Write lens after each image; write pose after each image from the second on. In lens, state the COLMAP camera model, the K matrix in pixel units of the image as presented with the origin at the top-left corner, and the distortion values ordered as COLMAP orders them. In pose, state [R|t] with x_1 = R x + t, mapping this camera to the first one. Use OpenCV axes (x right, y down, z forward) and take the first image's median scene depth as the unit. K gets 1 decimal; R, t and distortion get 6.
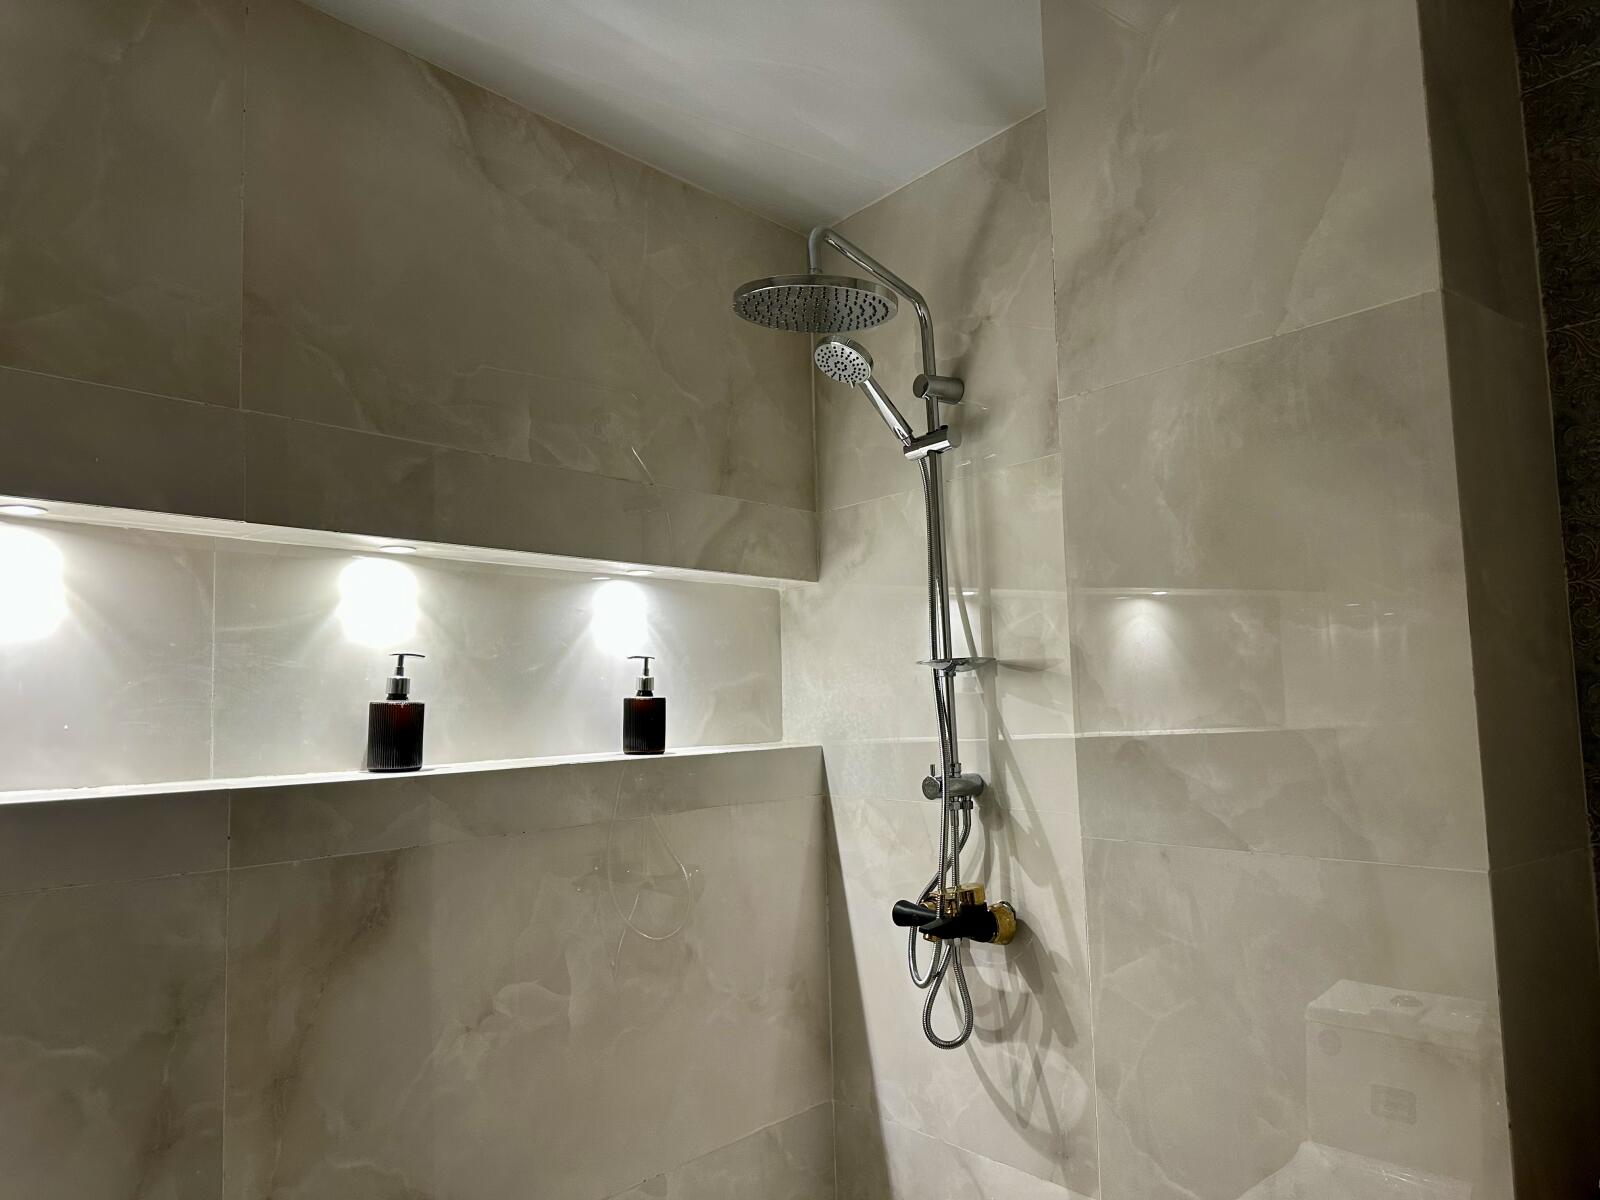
lens RADIAL K [[1115.5, 0, 800.0], [0, 1115.5, 600.0], [0, 0, 1]] dist [0.138388, -0.194508]
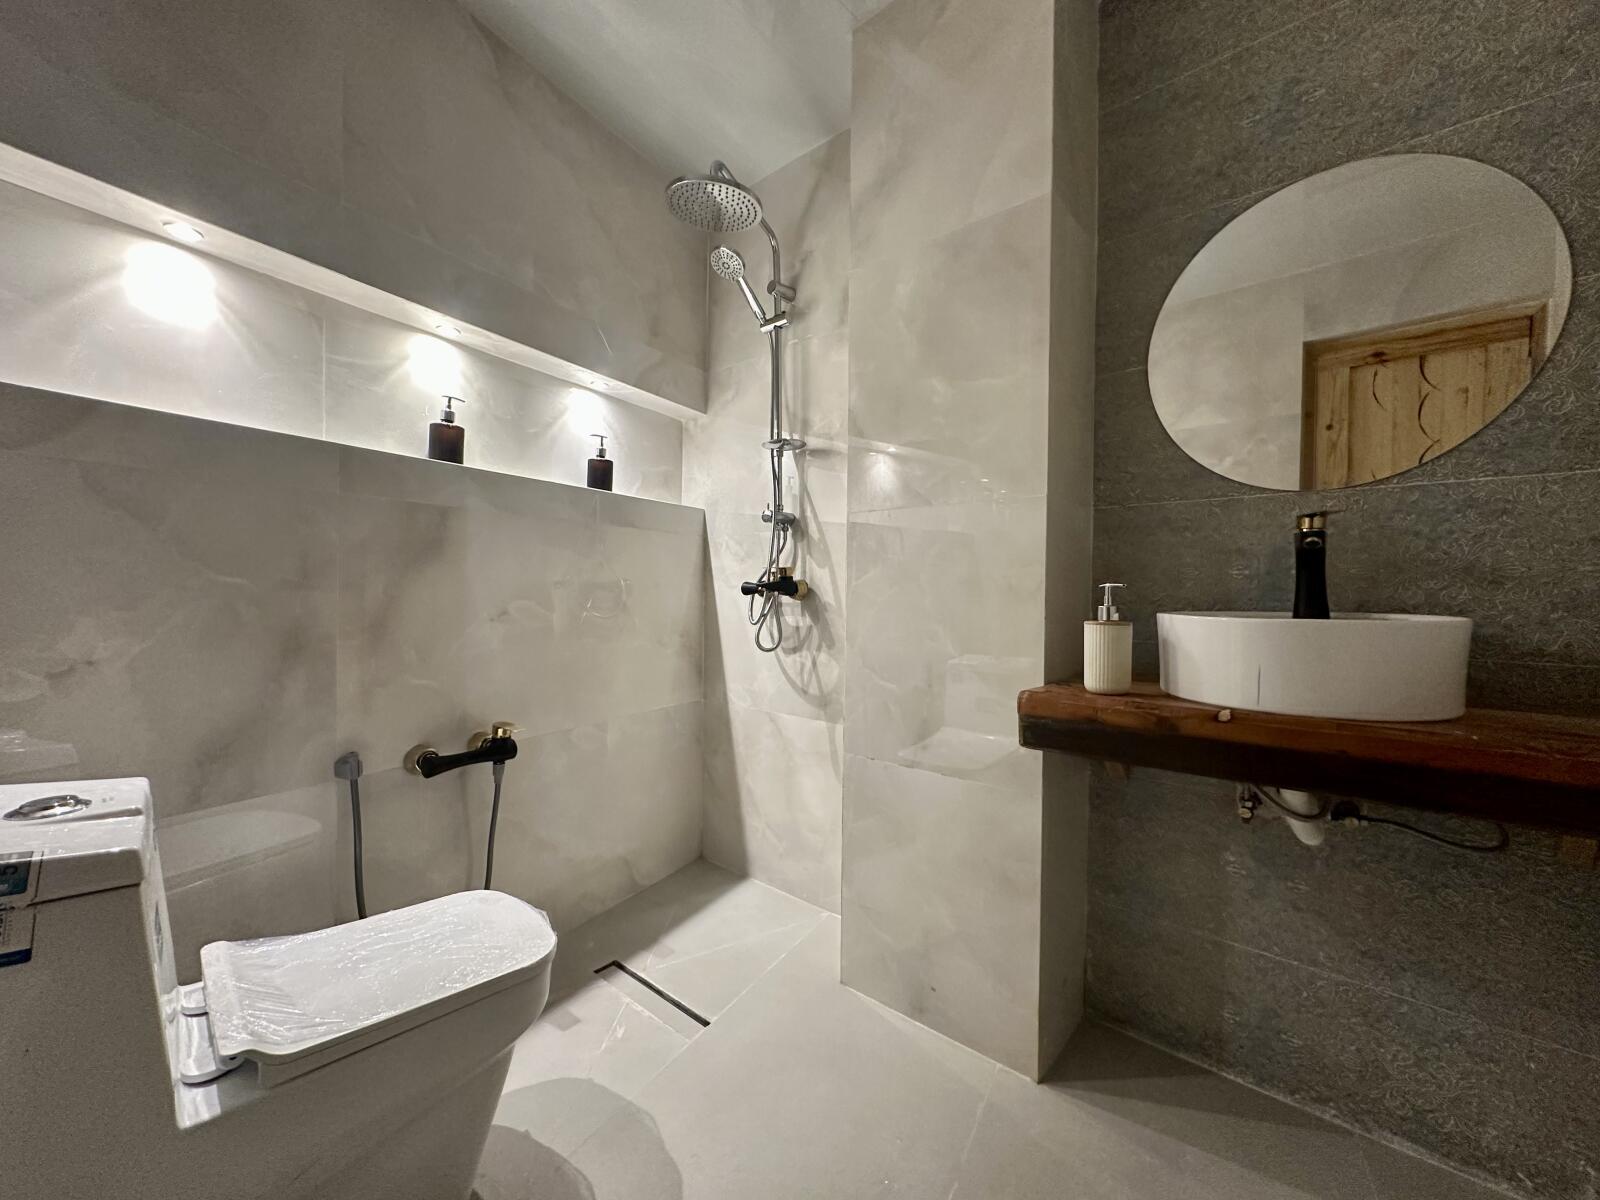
lens RADIAL K [[642.2, 0, 800.0], [0, 642.2, 600.0], [0, 0, 1]] dist [0.017122, 0.000260]
pose [[0.983287, 0.039366, 0.177753, -0.007435], [-0.055100, 0.994902, 0.084466, 0.209890], [-0.173522, -0.092848, 0.980443, -0.029143]]
